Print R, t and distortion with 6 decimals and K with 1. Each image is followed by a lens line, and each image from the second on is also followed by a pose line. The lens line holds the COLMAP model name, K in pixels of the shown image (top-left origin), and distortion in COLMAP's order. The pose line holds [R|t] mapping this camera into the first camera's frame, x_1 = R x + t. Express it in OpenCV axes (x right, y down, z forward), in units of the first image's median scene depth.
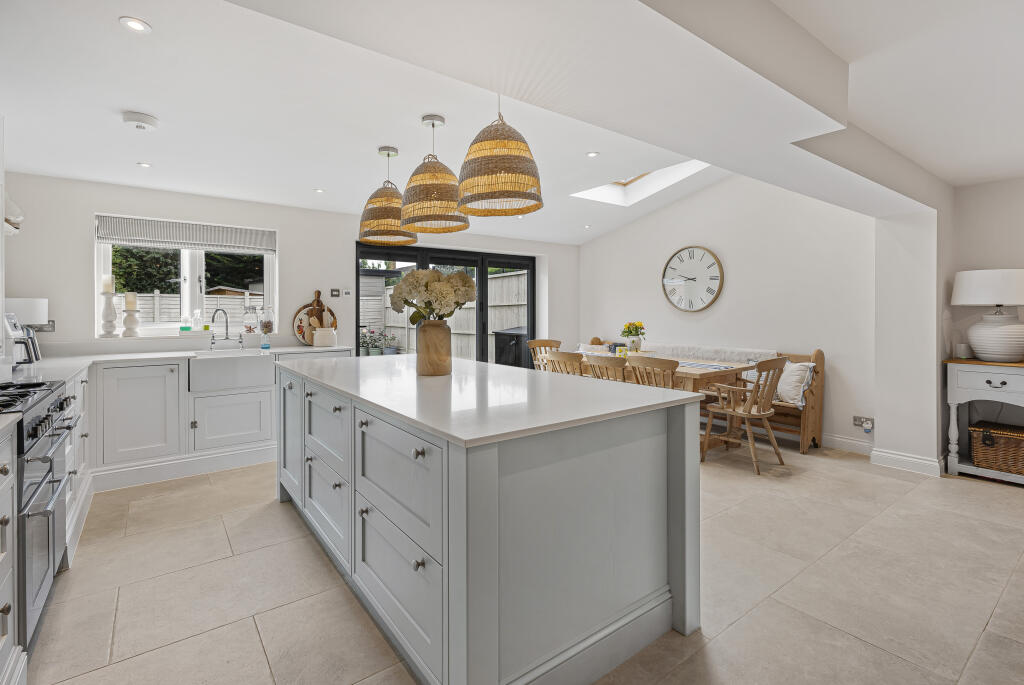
lens RADIAL K [[474.8, 0, 508.0], [0, 474.8, 314.8], [0, 0, 1]] dist [-0.000884, -0.000050]
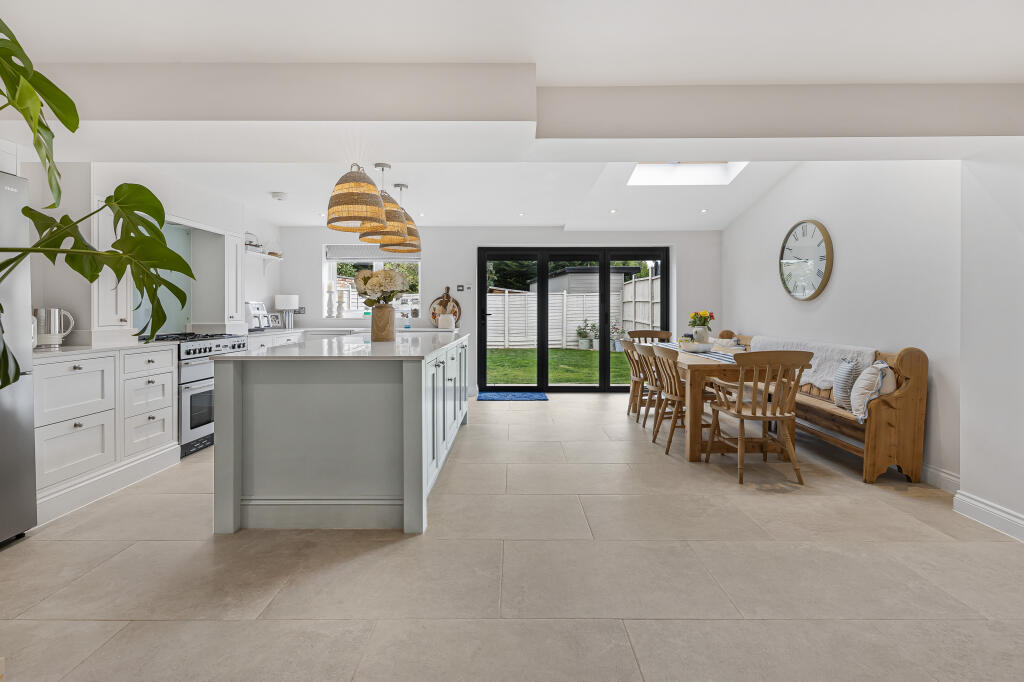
lens RADIAL K [[475.4, 0, 513.7], [0, 475.4, 307.8], [0, 0, 1]] dist [0.000882, 0.000182]
pose [[0.802365, -0.000818, -0.596833, 0.597000], [-0.004190, 0.999967, -0.007003, 0.018418], [0.596819, 0.008120, 0.802335, 0.040634]]
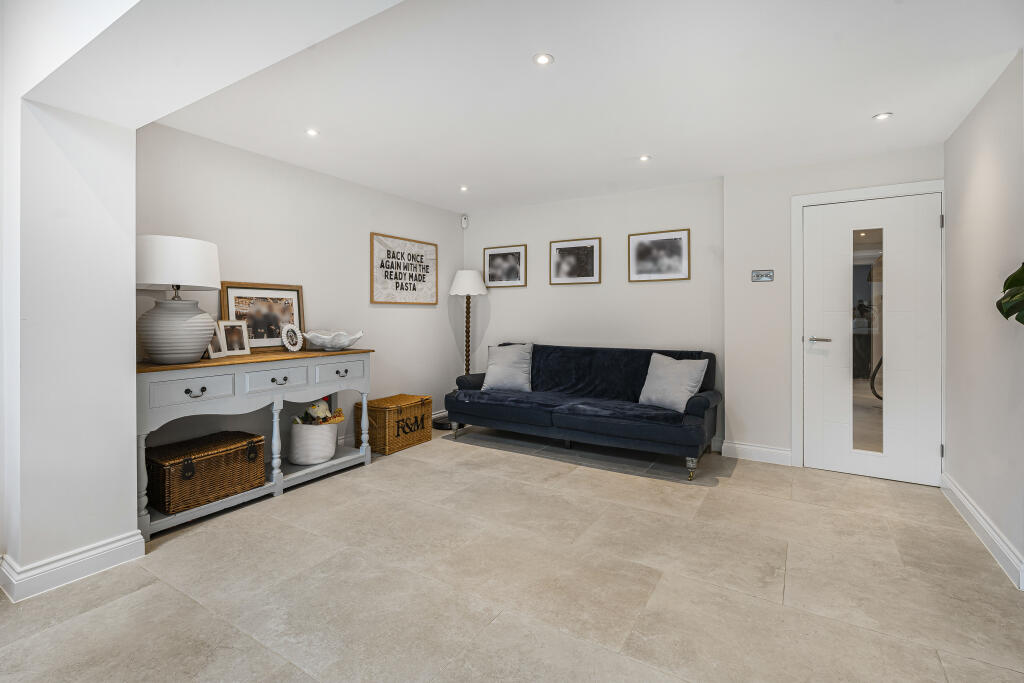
lens RADIAL K [[474.8, 0, 508.0], [0, 474.8, 313.8], [0, 0, 1]] dist [-0.000884, -0.000050]
pose [[-0.361172, 0.003883, 0.932491, 0.119701], [0.008736, 0.999962, -0.000780, 0.021217], [-0.932458, 0.007864, -0.361192, 0.635357]]
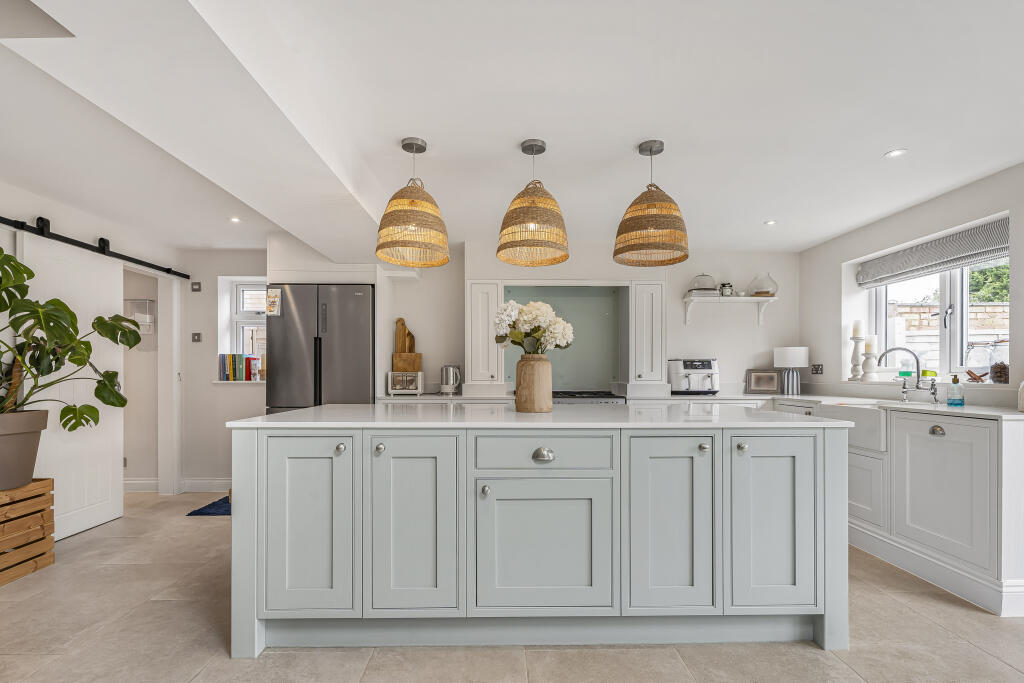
lens RADIAL K [[477.6, 0, 510.7], [0, 477.6, 374.5], [0, 0, 1]] dist [-0.001213, -0.000106]
pose [[-0.576949, 0.002959, -0.816775, 0.376671], [-0.003511, 0.999975, 0.006103, 0.026300], [0.816773, 0.006389, -0.576924, 0.877822]]
